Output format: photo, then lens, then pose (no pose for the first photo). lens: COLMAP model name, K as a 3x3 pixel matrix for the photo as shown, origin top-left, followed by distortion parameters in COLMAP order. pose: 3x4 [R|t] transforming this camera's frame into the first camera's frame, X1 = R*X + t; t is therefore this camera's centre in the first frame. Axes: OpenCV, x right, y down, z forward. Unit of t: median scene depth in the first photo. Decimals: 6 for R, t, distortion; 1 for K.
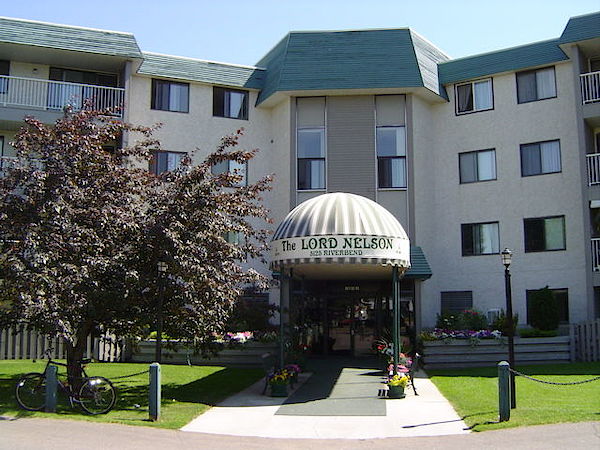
lens RADIAL K [[792.7, 0, 300.0], [0, 792.7, 225.0], [0, 0, 1]] dist [-0.115285, 0.026848]
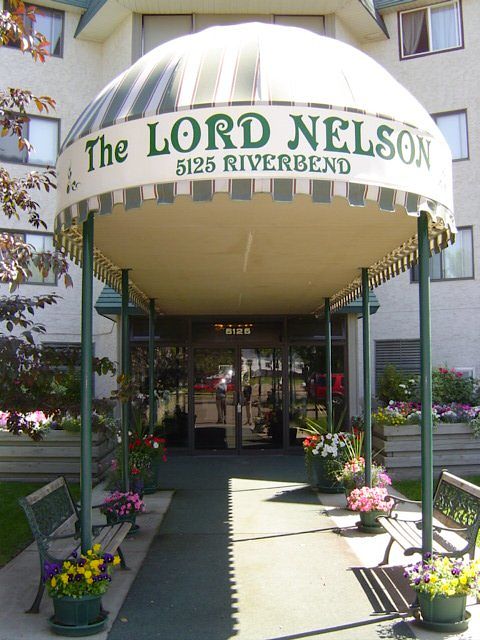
lens RADIAL K [[845.6, 0, 278.5], [0, 845.6, 321.3], [0, 0, 1]] dist [-0.115285, 0.026848]
pose [[0.988237, 0.002585, 0.152907, 0.002591], [-0.009321, 0.999016, 0.043352, 0.079071], [-0.152645, -0.044267, 0.987289, 0.677497]]
